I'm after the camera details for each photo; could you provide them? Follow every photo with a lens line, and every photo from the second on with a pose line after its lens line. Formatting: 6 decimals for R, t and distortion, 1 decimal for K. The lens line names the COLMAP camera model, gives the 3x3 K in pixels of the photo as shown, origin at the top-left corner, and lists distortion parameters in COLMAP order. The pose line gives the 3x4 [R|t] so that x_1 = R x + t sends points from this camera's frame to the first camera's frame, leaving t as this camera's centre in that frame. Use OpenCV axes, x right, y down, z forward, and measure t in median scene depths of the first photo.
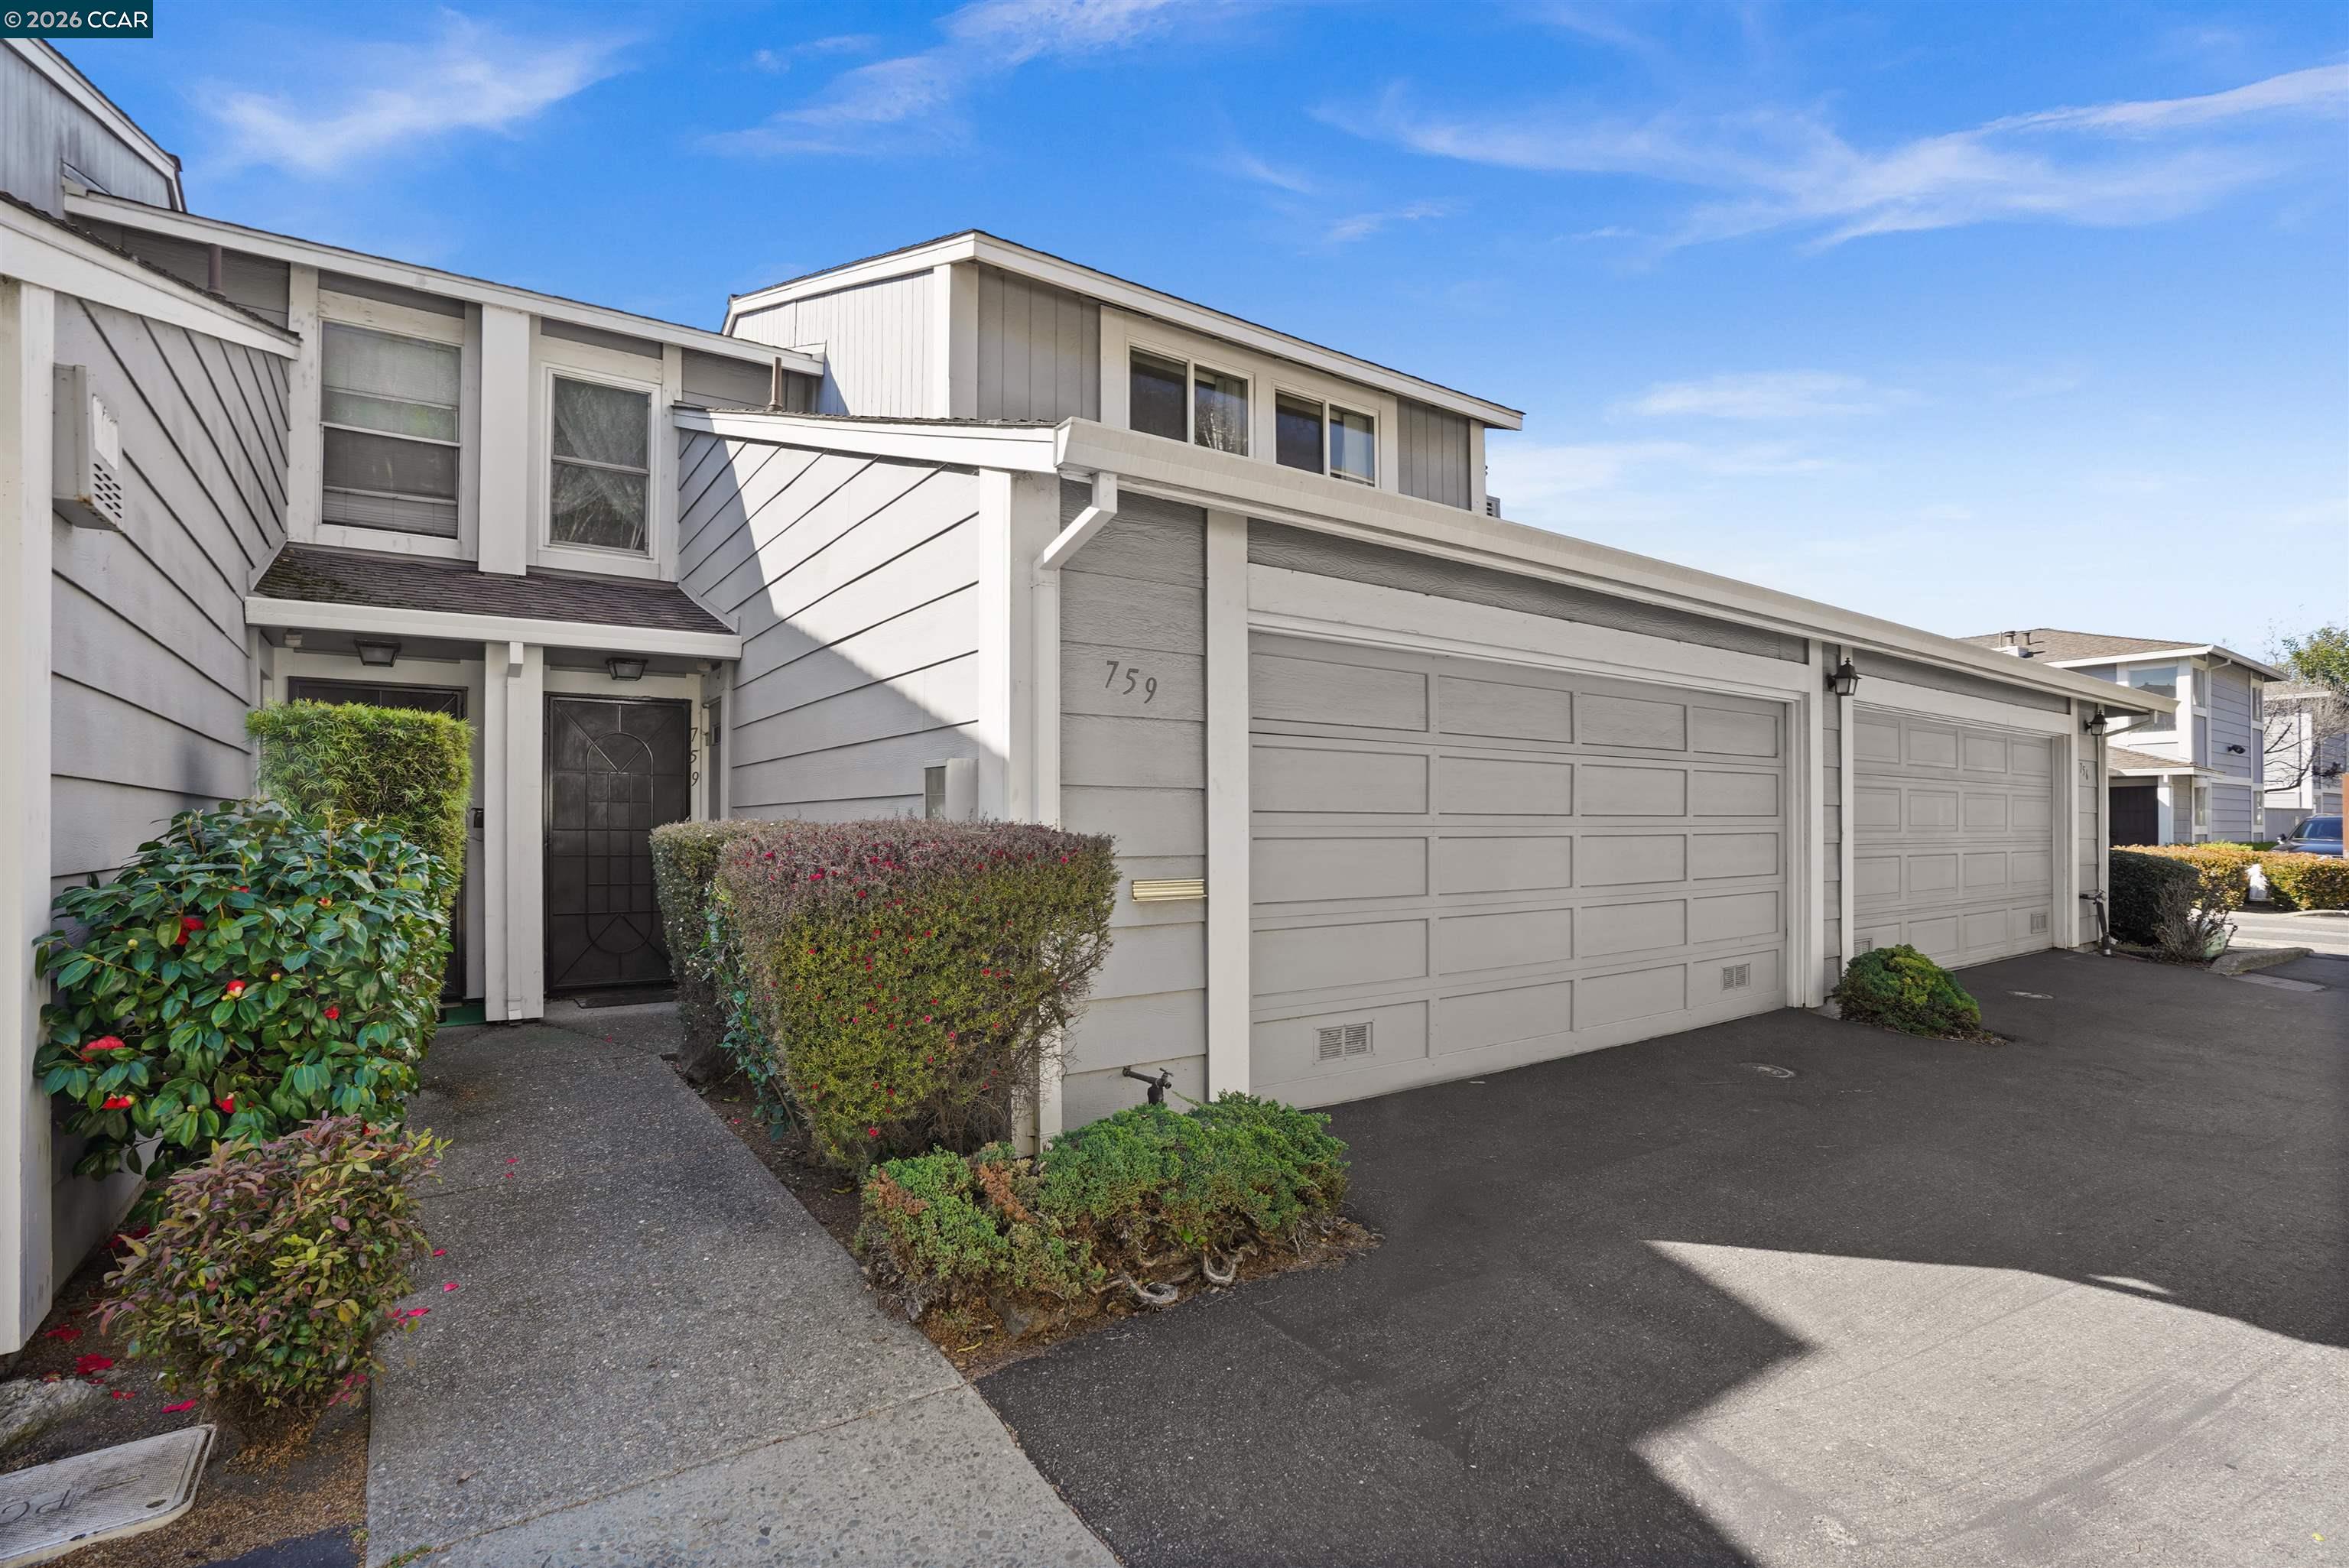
lens RADIAL K [[1117.4, 0, 1196.5], [0, 1117.4, 815.2], [0, 0, 1]] dist [-0.055774, 0.013445]
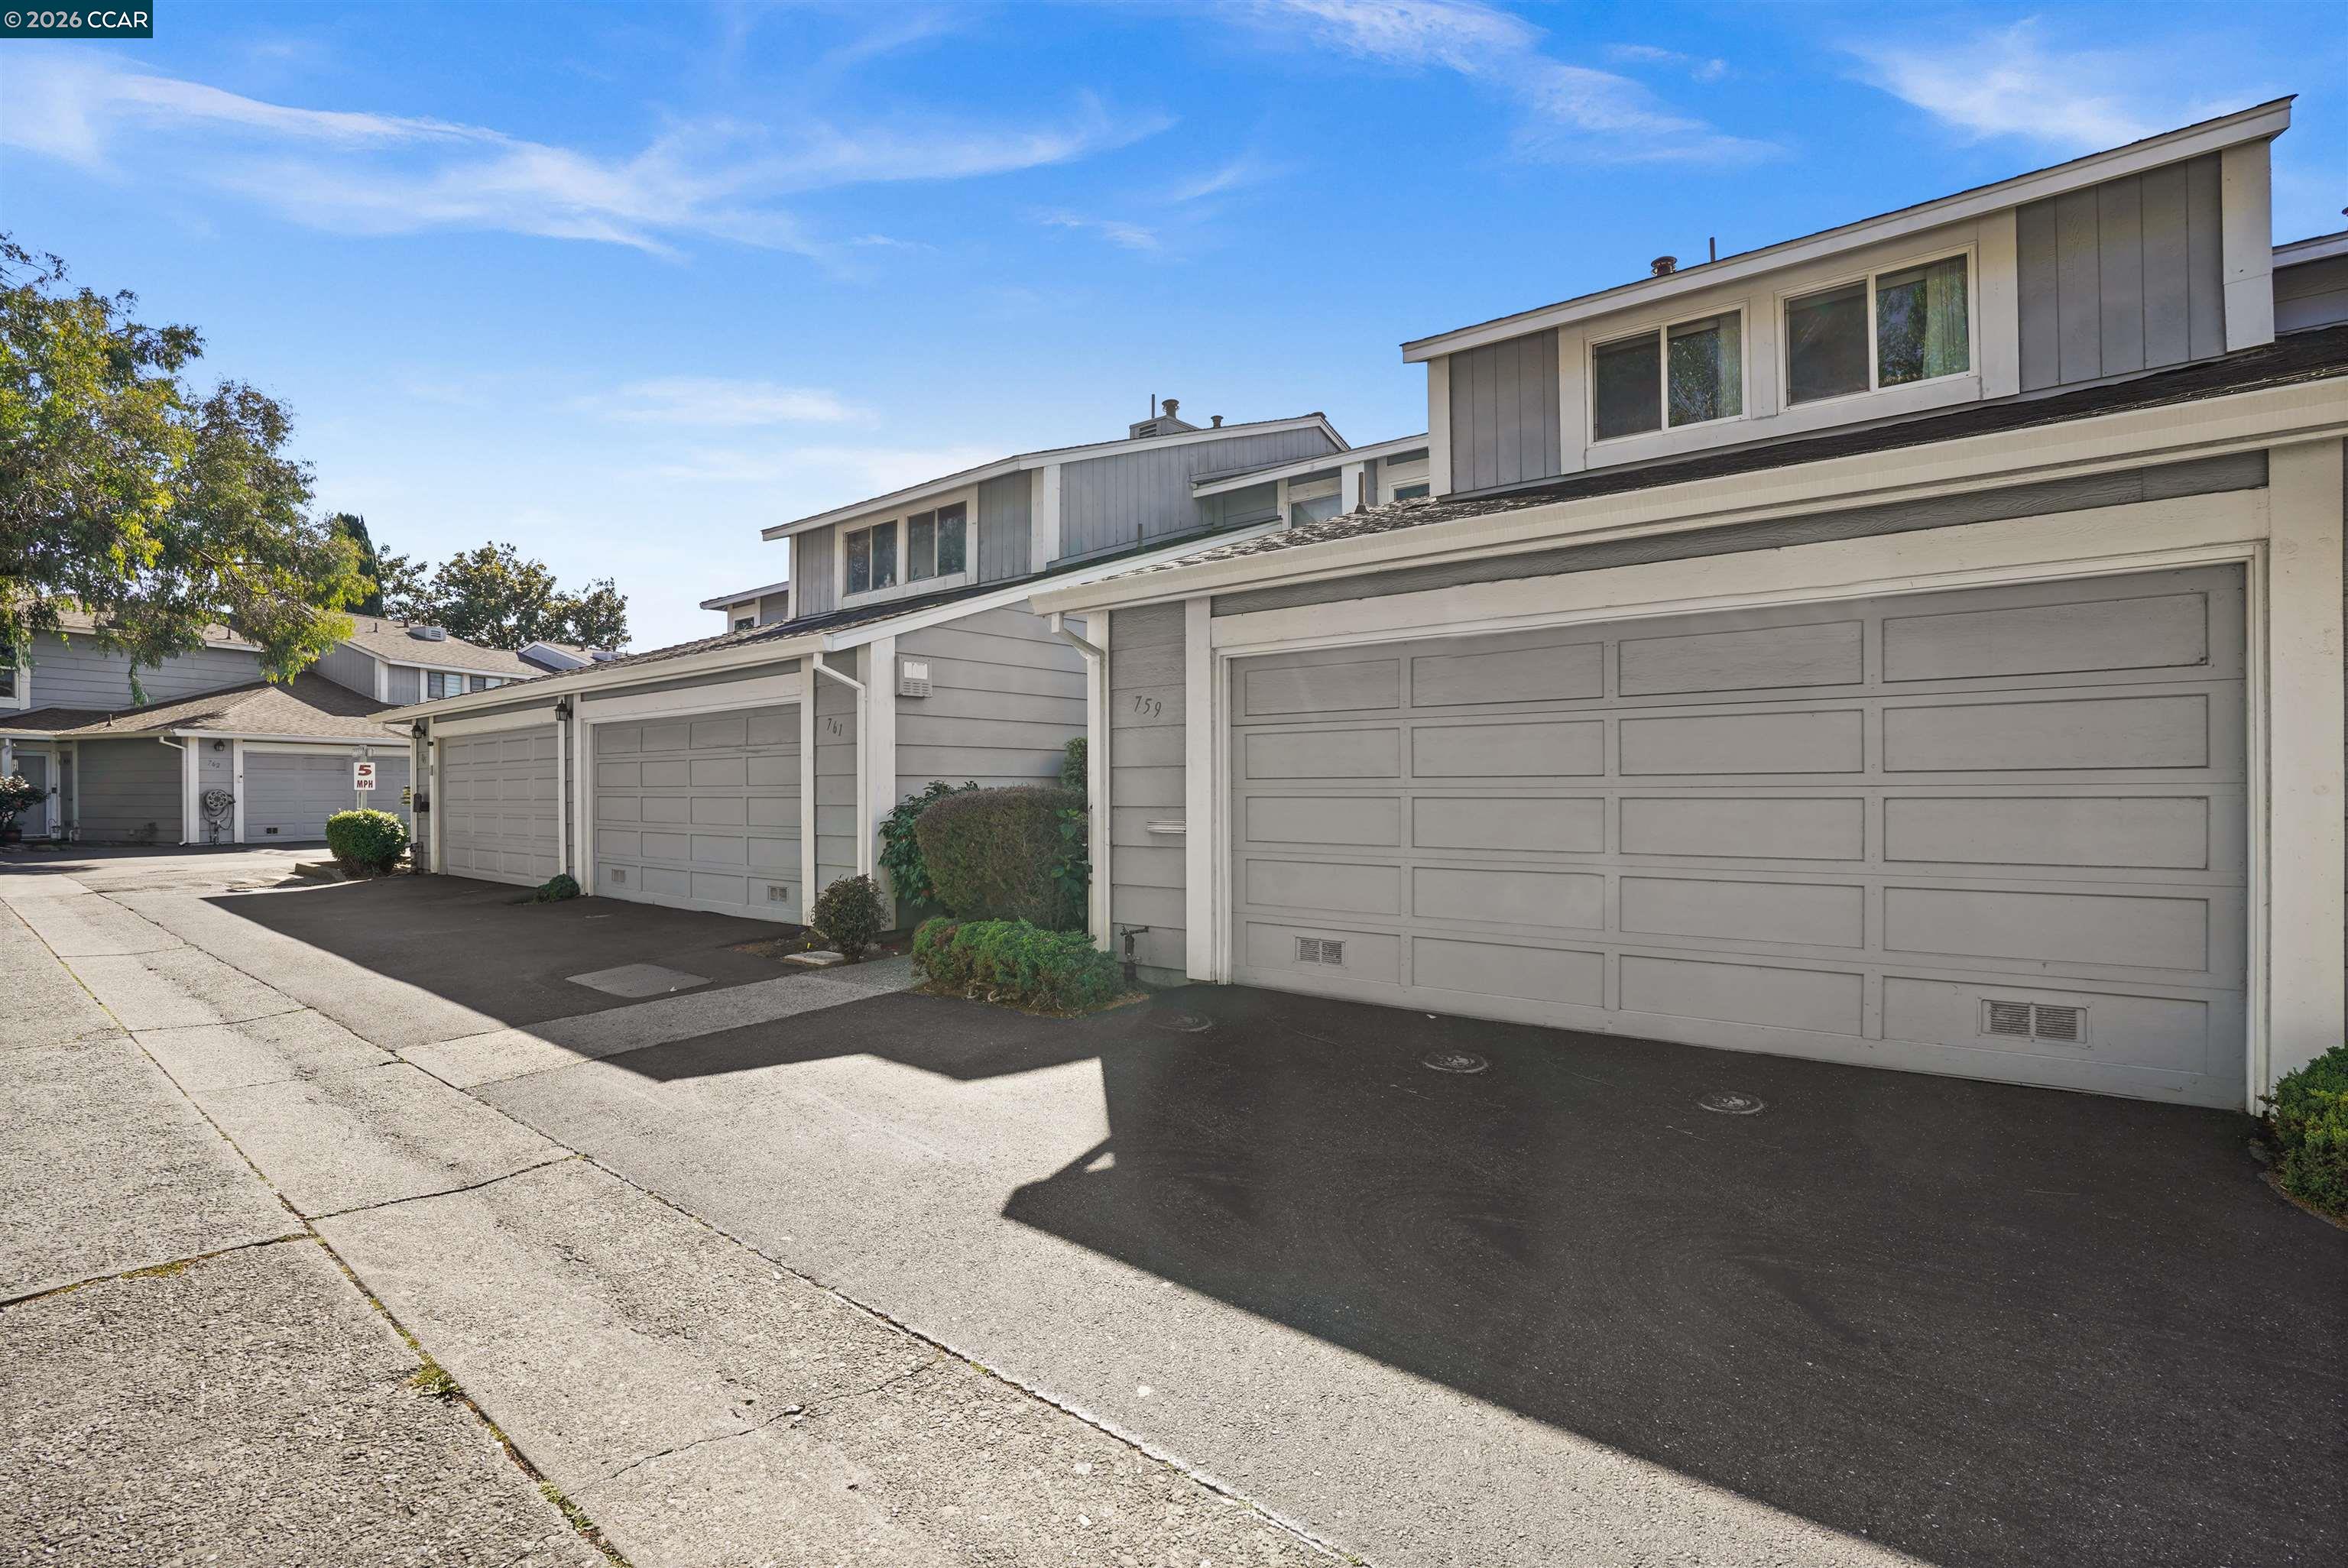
lens RADIAL K [[1116.9, 0, 1170.0], [0, 1116.9, 794.7], [0, 0, 1]] dist [-0.055774, 0.013445]
pose [[0.264439, 0.003474, -0.964396, 1.619578], [0.008785, 0.999943, 0.006011, 0.008598], [0.964363, -0.010061, 0.264393, 0.568879]]
